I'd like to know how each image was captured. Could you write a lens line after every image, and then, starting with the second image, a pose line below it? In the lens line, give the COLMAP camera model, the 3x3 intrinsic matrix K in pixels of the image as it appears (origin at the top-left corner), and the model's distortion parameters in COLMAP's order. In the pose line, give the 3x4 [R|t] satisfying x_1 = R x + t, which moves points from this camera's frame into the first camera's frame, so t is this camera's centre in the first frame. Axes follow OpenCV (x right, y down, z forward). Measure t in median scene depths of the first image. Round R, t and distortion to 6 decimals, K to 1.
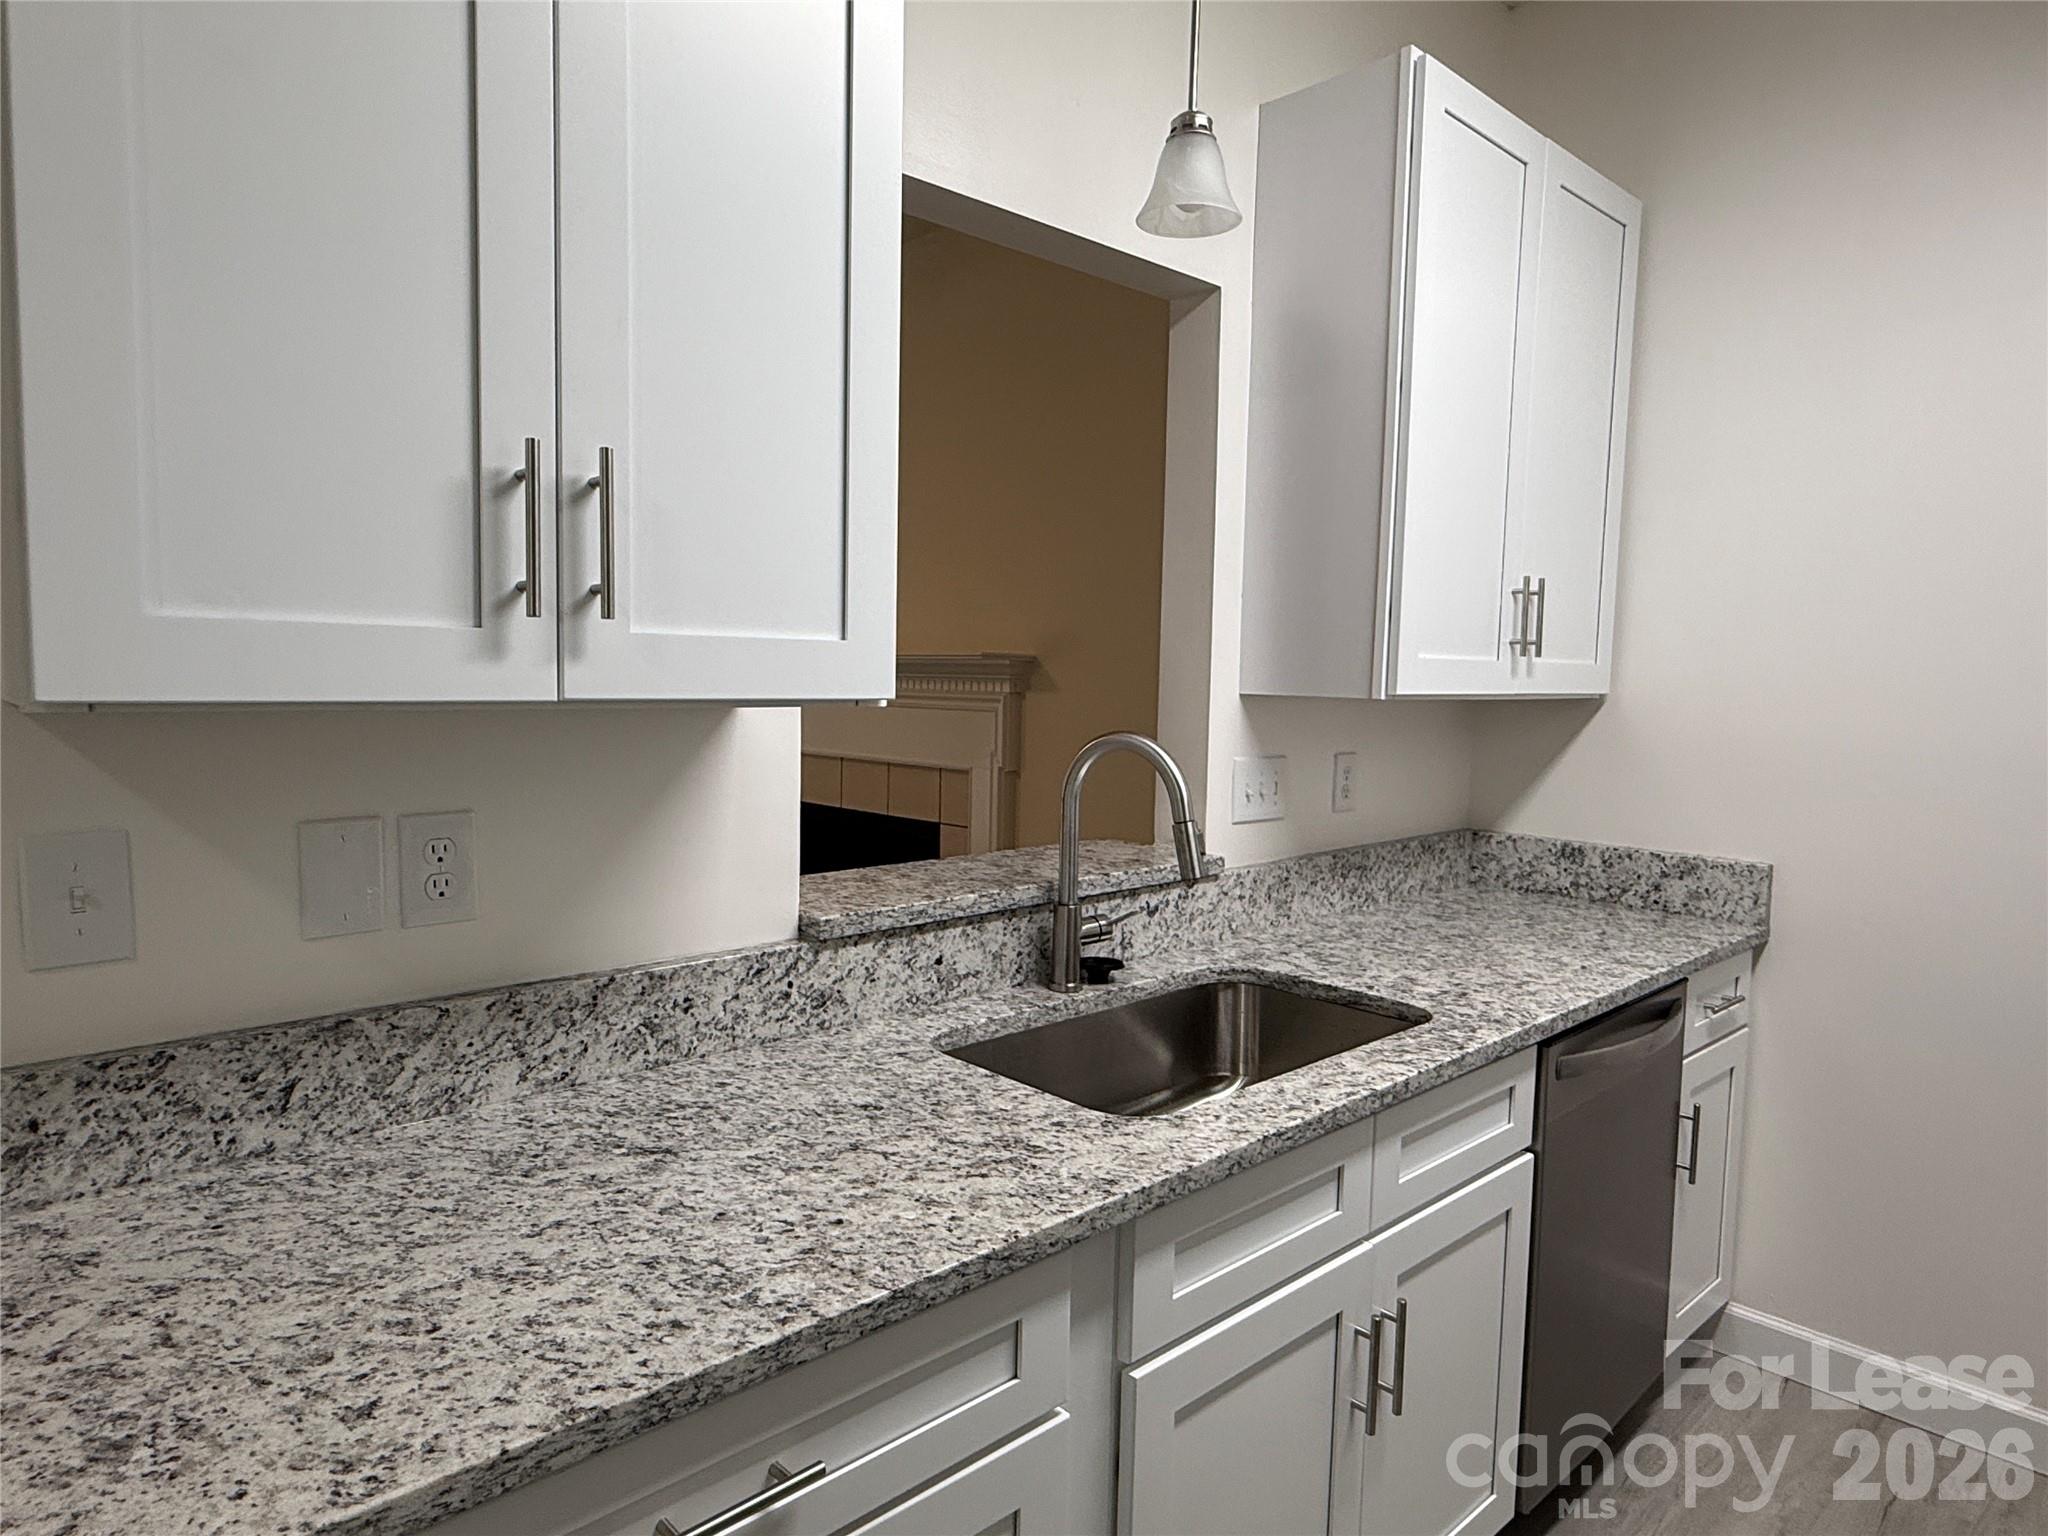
lens RADIAL K [[1252.2, 0, 1023.6], [0, 1252.2, 766.8], [0, 0, 1]] dist [0.006434, -0.000326]
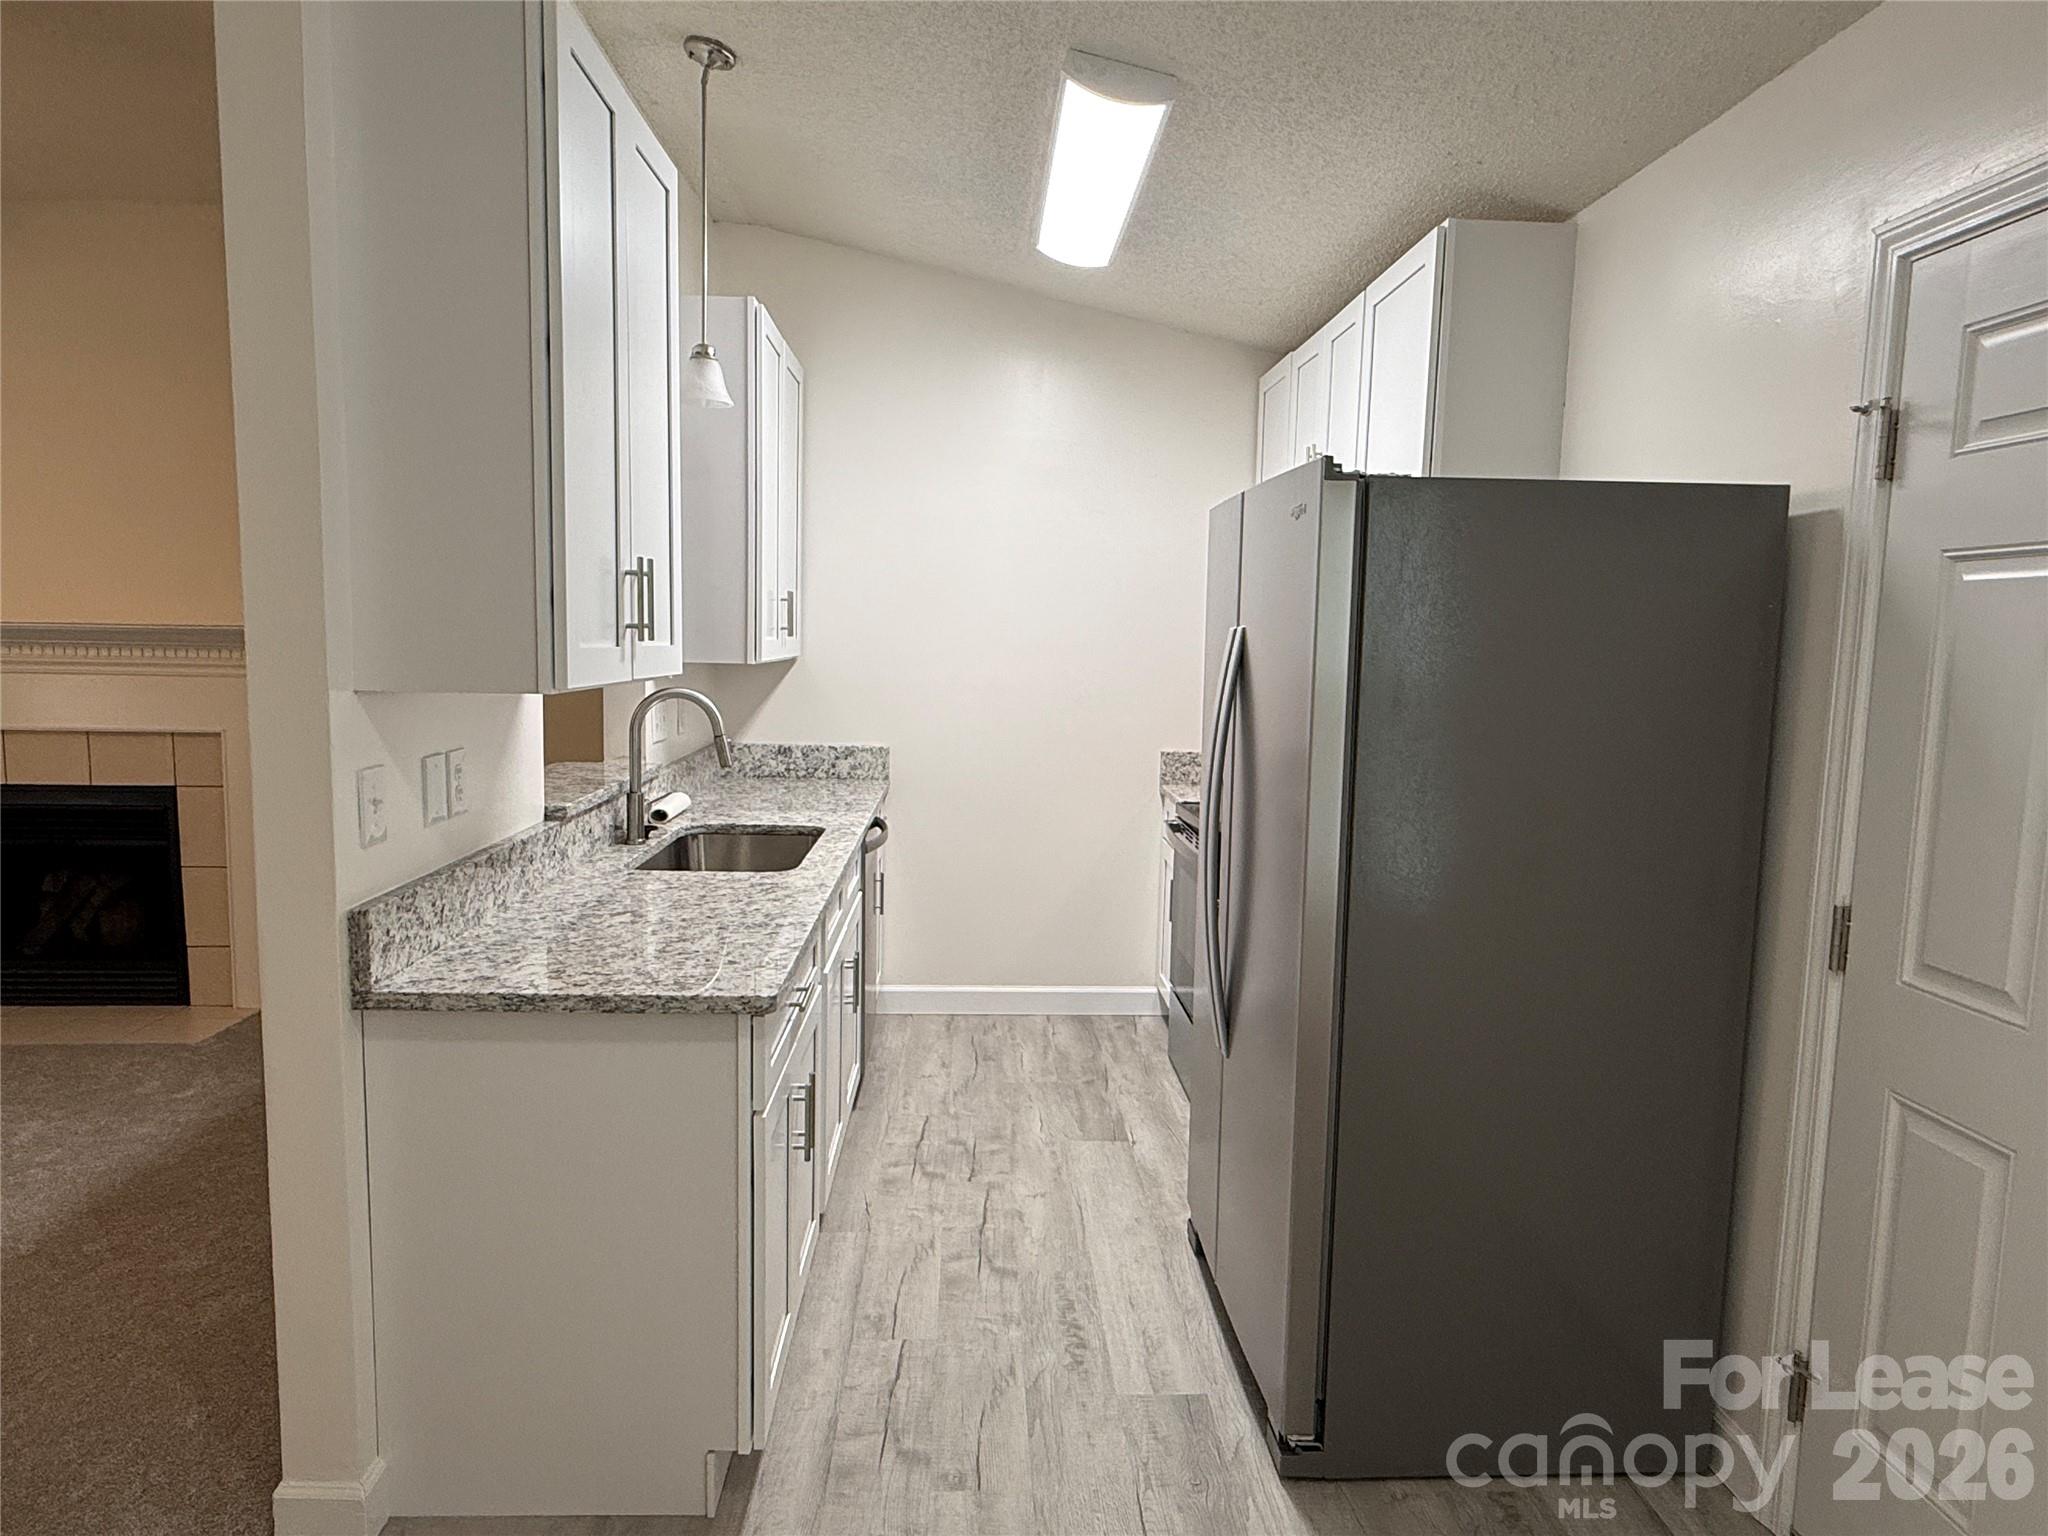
lens RADIAL K [[1252.2, 0, 1023.8], [0, 1252.2, 769.4], [0, 0, 1]] dist [0.006434, -0.000326]
pose [[0.650444, -0.087508, 0.754496, -0.659943], [0.053581, 0.996153, 0.069344, -0.006670], [-0.757662, -0.004677, 0.652631, -0.359047]]
